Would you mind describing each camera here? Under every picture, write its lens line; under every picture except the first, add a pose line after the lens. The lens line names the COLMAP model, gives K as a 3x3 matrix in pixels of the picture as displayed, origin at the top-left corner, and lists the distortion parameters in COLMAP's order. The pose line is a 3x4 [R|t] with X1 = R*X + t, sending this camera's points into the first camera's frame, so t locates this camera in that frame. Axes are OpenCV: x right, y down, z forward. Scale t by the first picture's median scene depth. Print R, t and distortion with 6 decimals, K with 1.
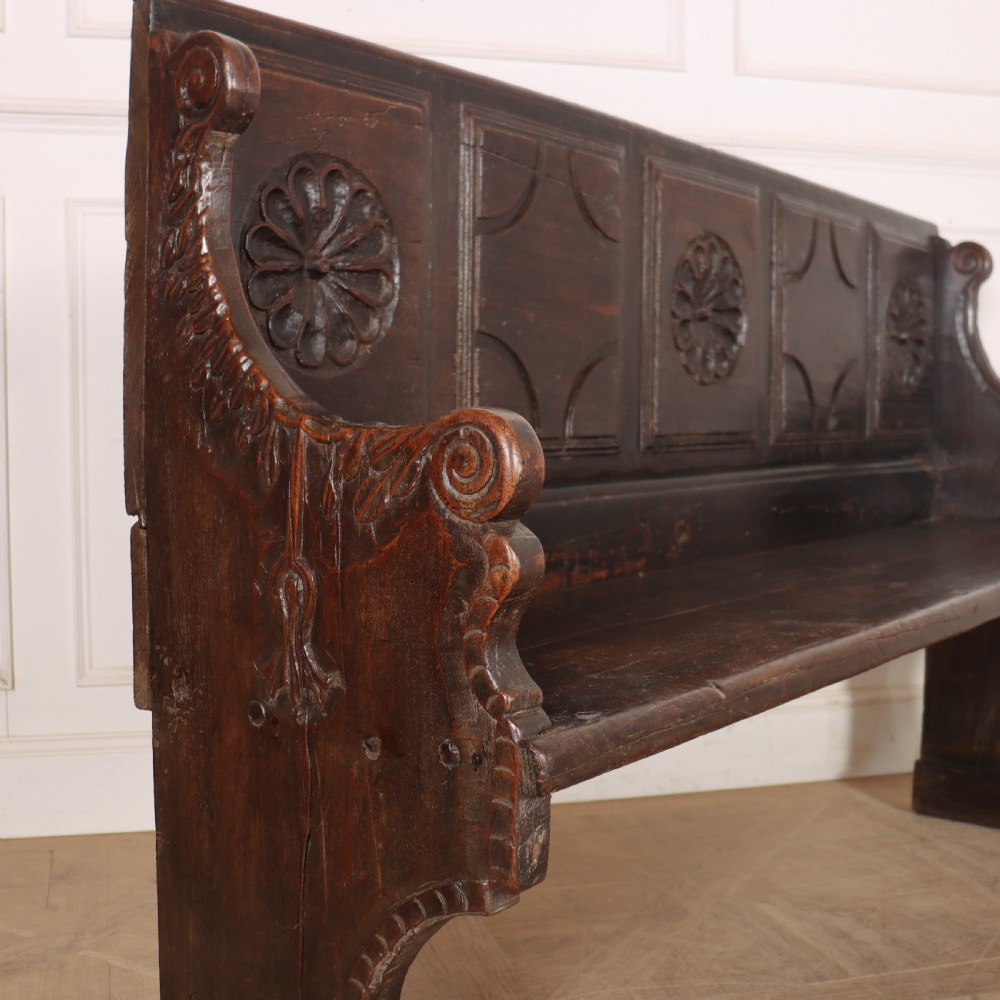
lens RADIAL K [[1425.1, 0, 433.3], [0, 1425.1, 524.9], [0, 0, 1]] dist [-0.174059, 0.163538]
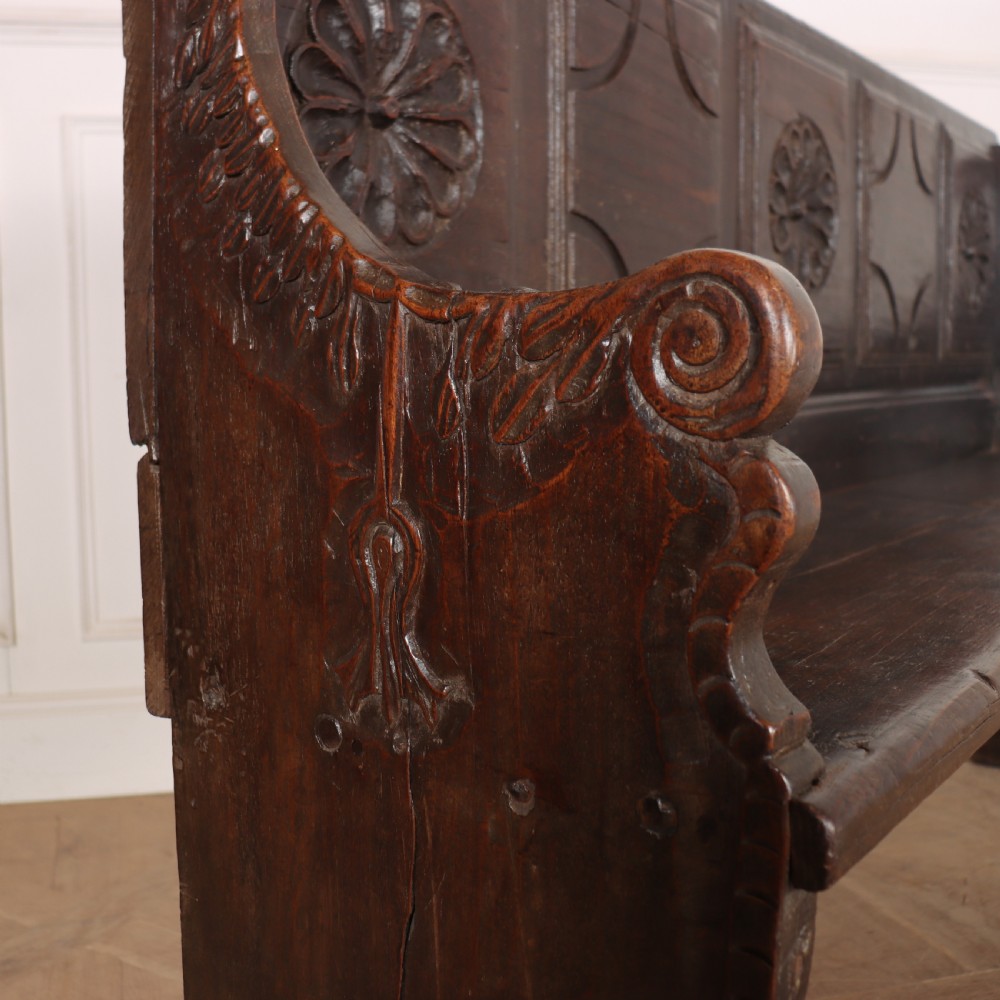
lens RADIAL K [[1266.6, 0, 373.4], [0, 1266.6, 497.0], [0, 0, 1]] dist [-0.171224, 0.161711]
pose [[0.999598, -0.013488, -0.024944, -0.084204], [0.014042, 0.999656, 0.022173, 0.007234], [0.024637, -0.022515, 0.999443, 0.391056]]
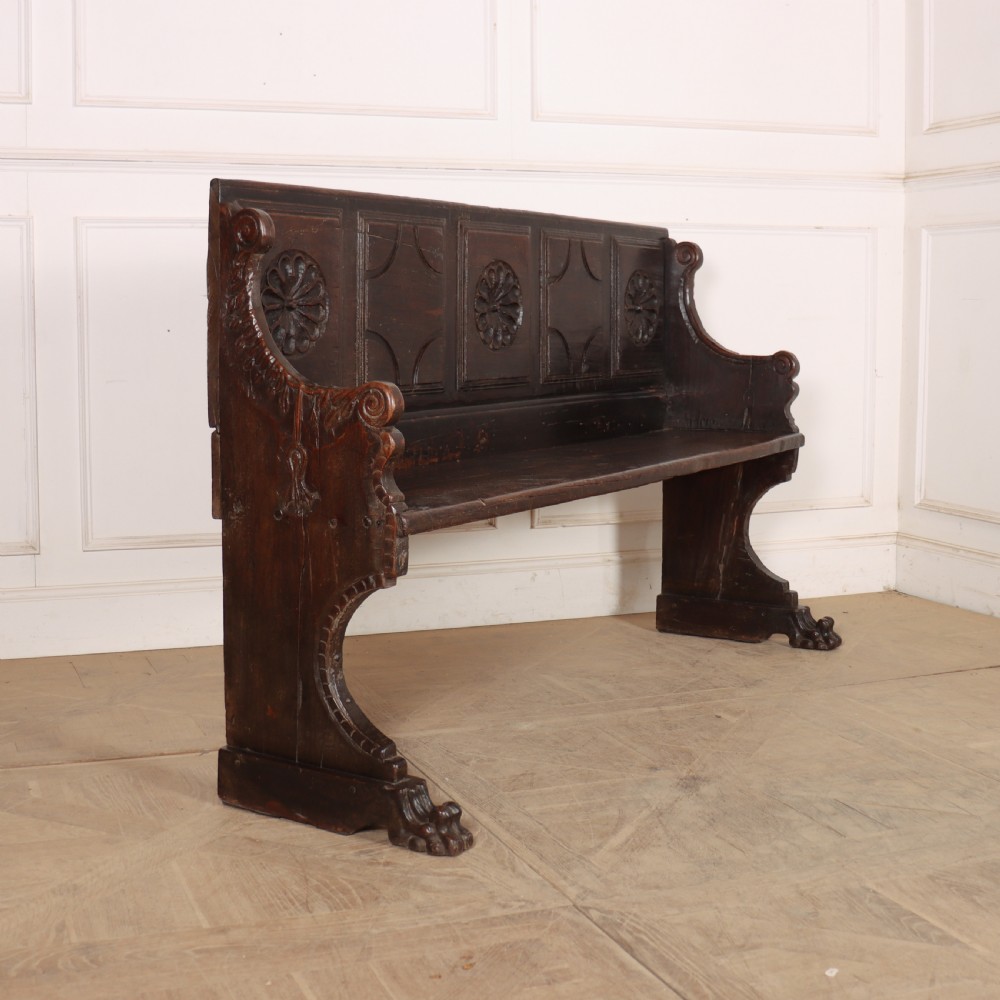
lens RADIAL K [[1615.3, 0, 404.1], [0, 1615.3, 499.4], [0, 0, 1]] dist [-0.149719, 0.091941]
pose [[0.996479, -0.014843, 0.082512, -0.132658], [0.012391, 0.999469, 0.030148, 0.033671], [-0.082916, -0.029020, 0.996134, -1.530969]]
